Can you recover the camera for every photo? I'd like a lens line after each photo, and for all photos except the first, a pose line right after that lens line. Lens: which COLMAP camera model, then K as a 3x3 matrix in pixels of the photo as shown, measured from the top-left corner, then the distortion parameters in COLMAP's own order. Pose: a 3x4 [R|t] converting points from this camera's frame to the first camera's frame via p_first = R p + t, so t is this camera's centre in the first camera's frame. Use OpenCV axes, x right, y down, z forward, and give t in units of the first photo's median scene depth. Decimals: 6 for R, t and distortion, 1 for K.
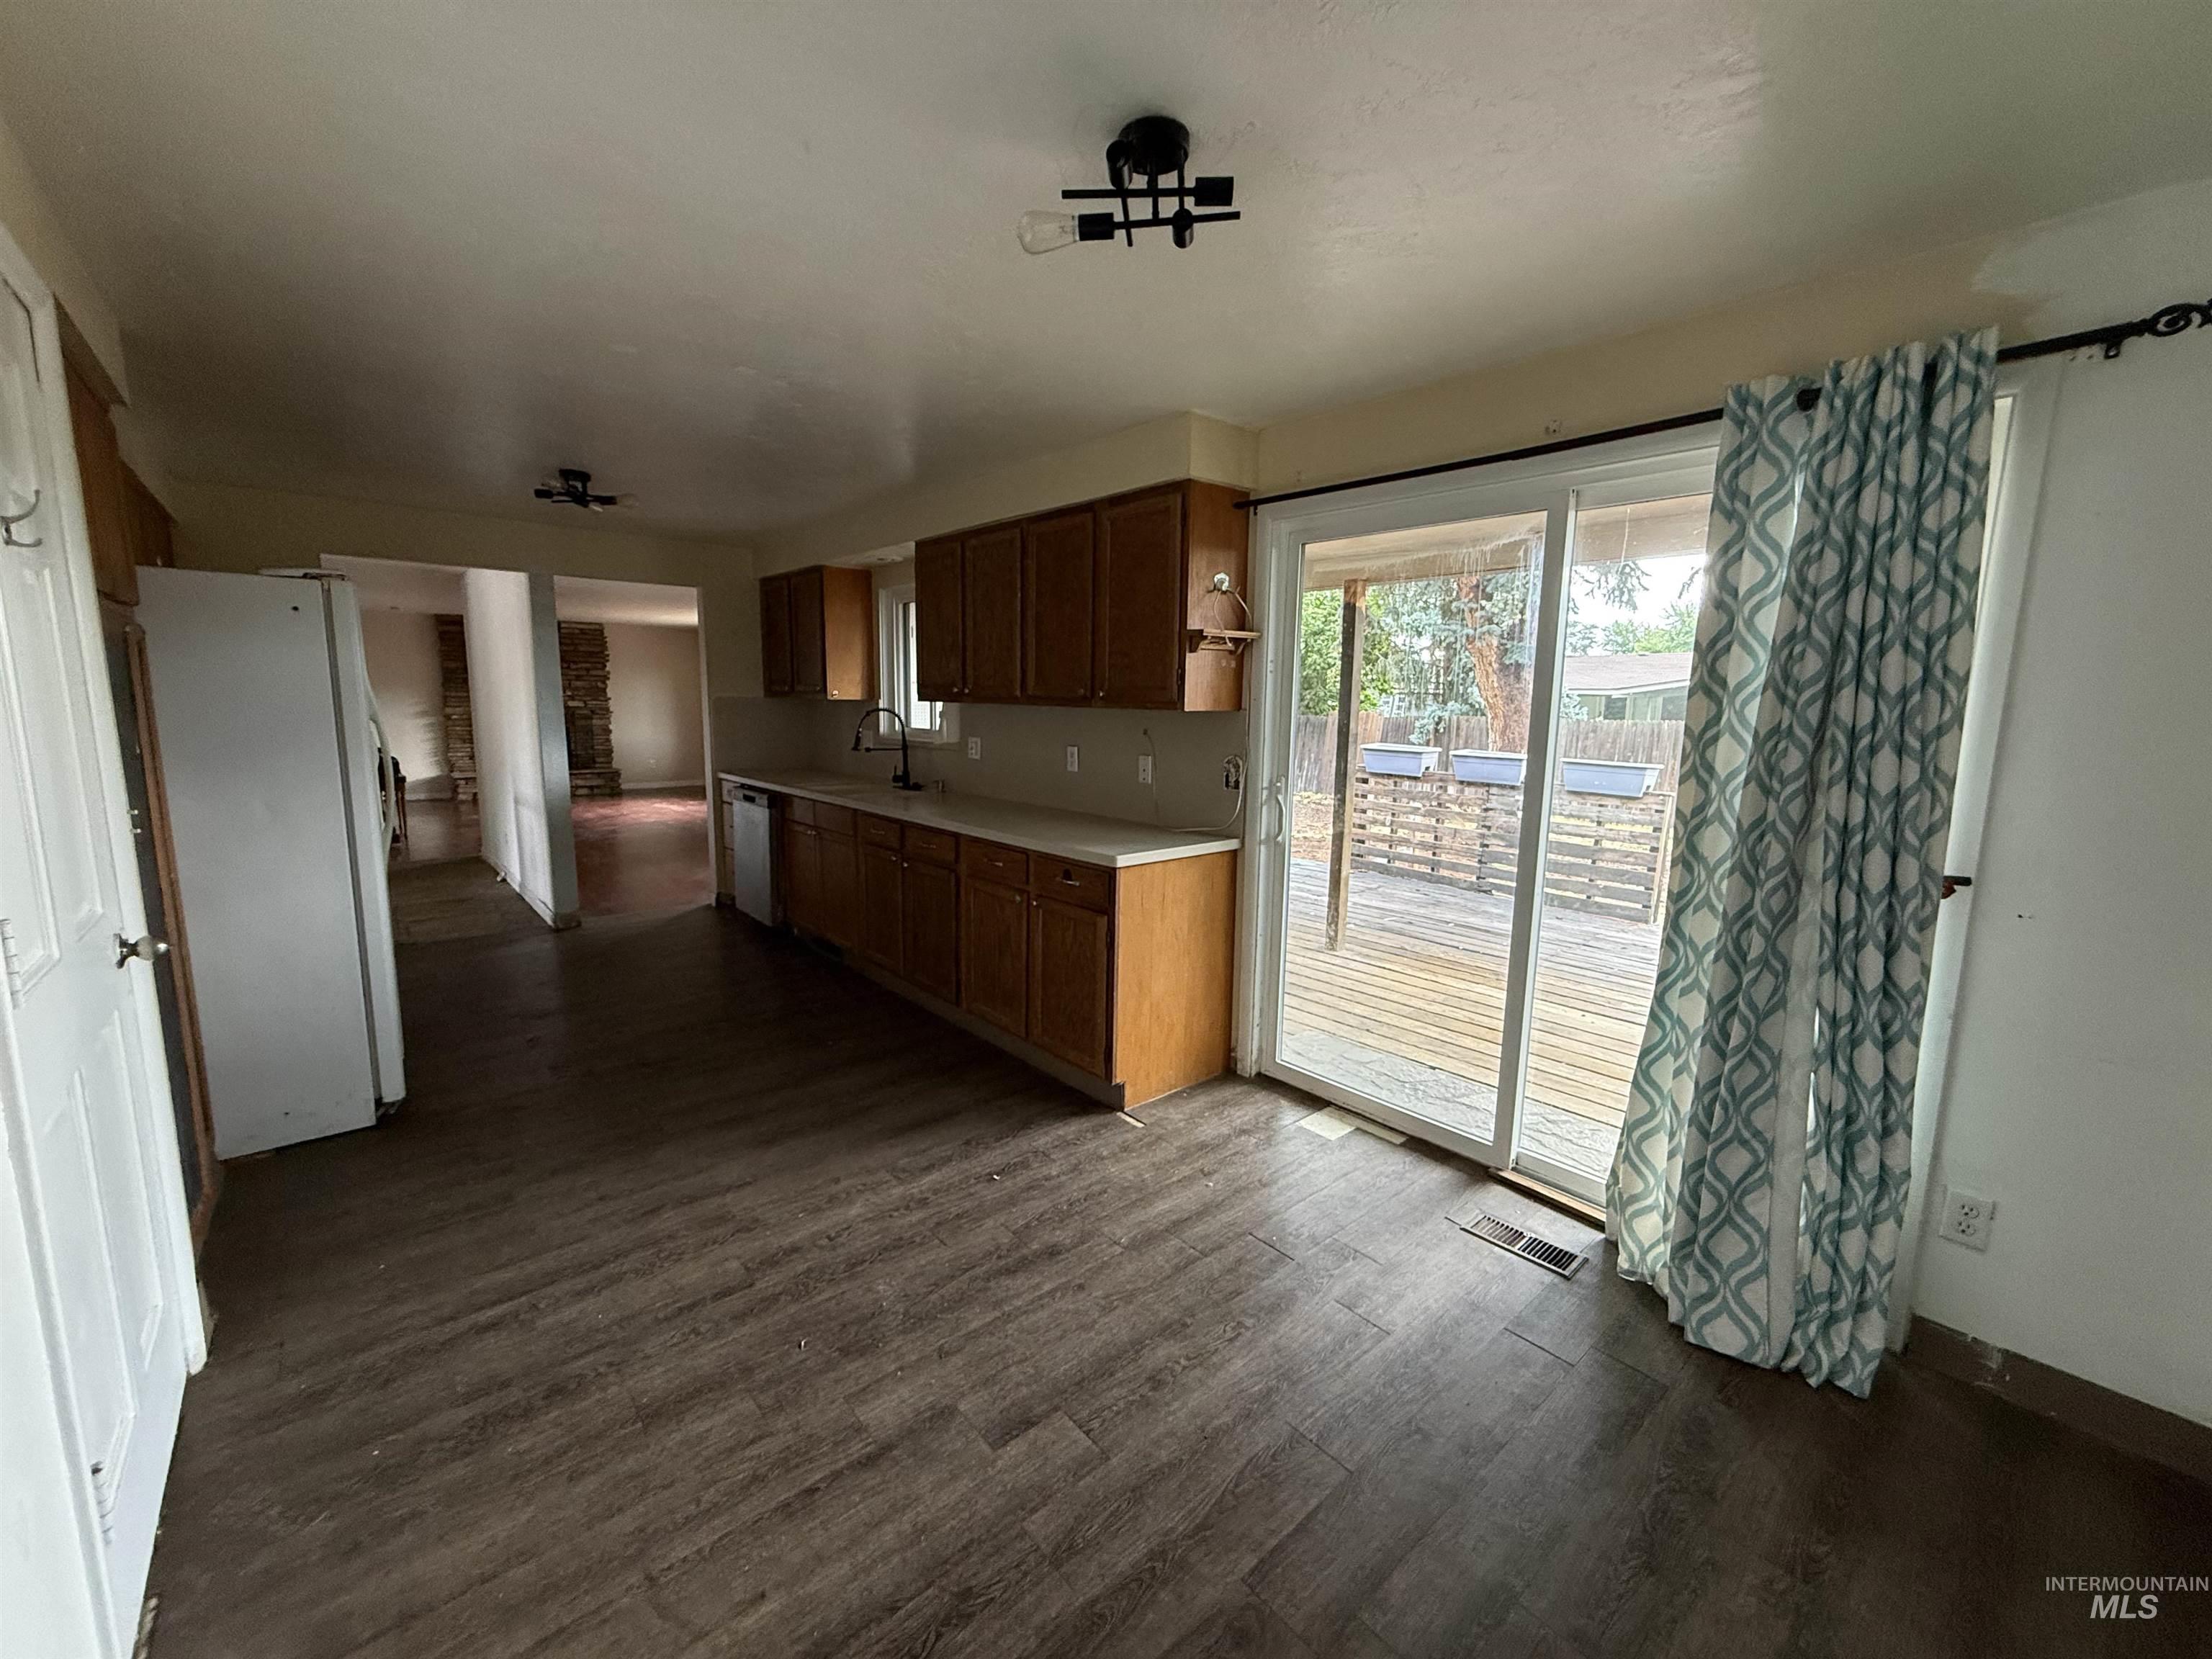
lens RADIAL K [[880.9, 0, 1099.5], [0, 880.9, 828.6], [0, 0, 1]] dist [-0.000434, 0.000187]
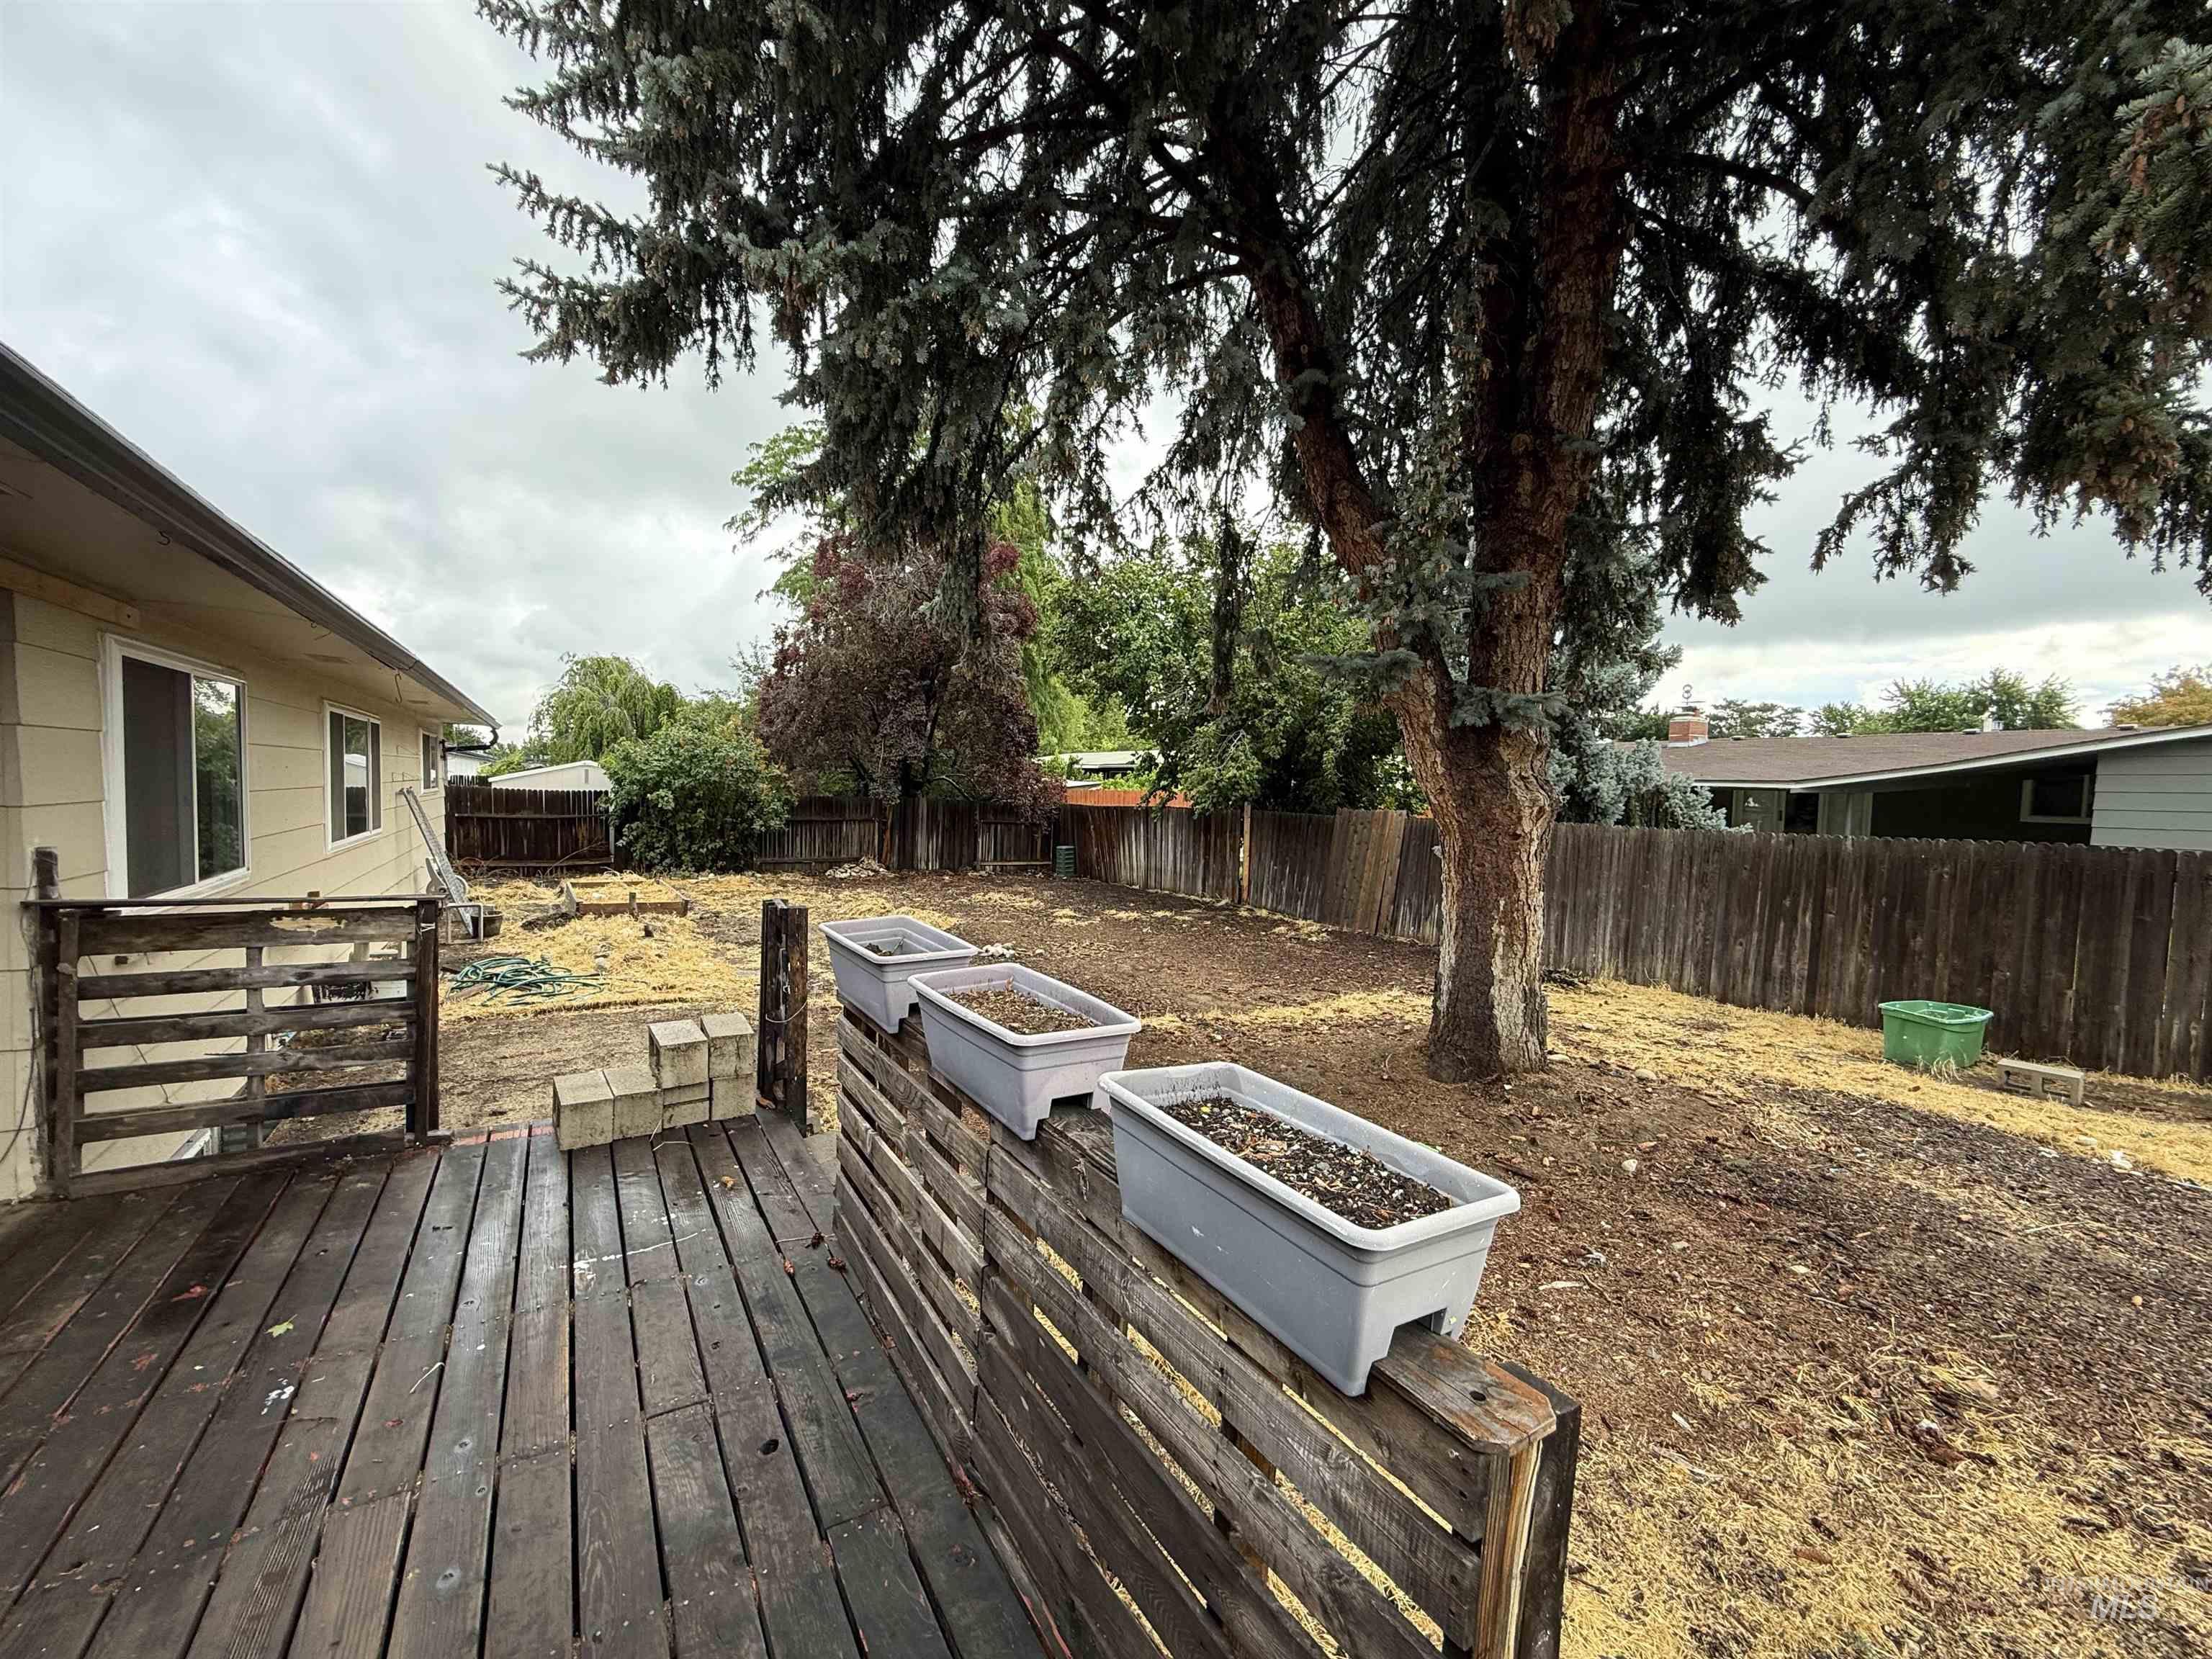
lens RADIAL K [[880.9, 0, 1099.5], [0, 880.9, 828.6], [0, 0, 1]] dist [-0.000434, 0.000187]
pose [[0.985339, 0.016096, -0.169850, 0.505477], [-0.032879, 0.994793, -0.096468, -0.108912], [0.167412, 0.100638, 0.980737, 0.693286]]
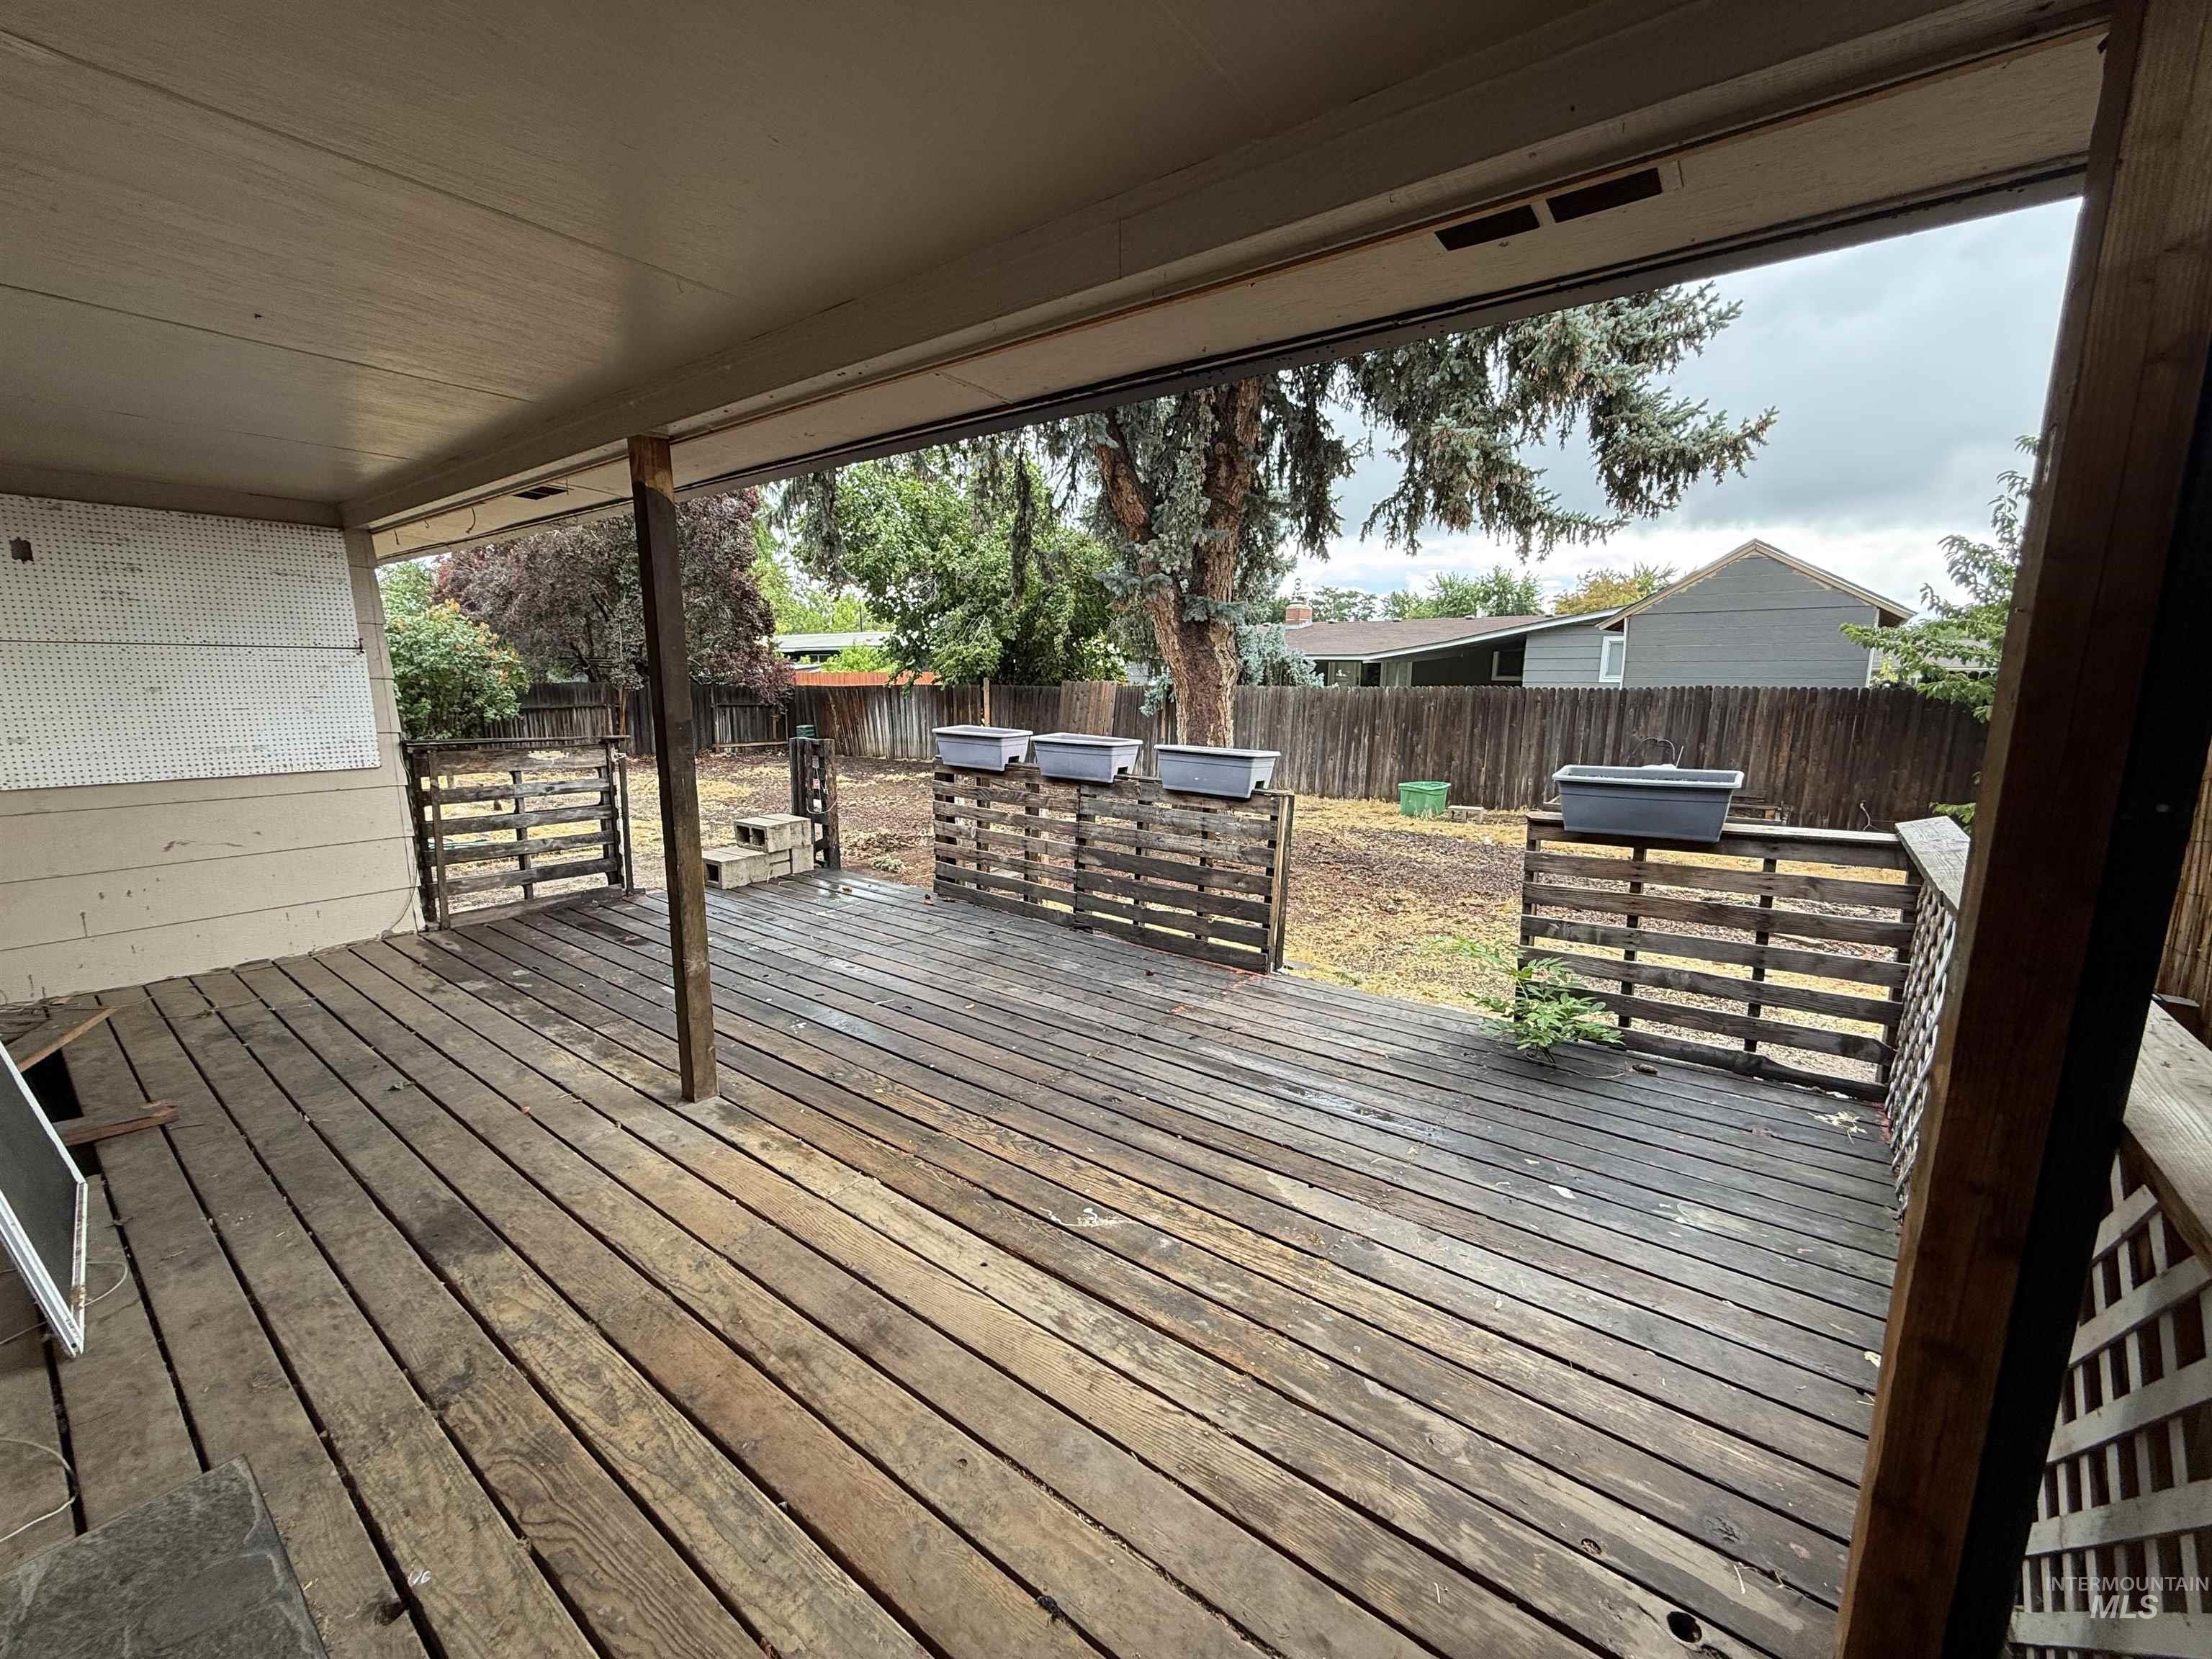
lens RADIAL K [[880.9, 0, 1099.5], [0, 880.9, 828.6], [0, 0, 1]] dist [-0.000434, 0.000187]
pose [[0.979772, -0.046569, 0.194621, 0.304888], [0.040321, 0.998540, 0.035946, -0.035773], [-0.196011, -0.027372, 0.980220, 0.278505]]
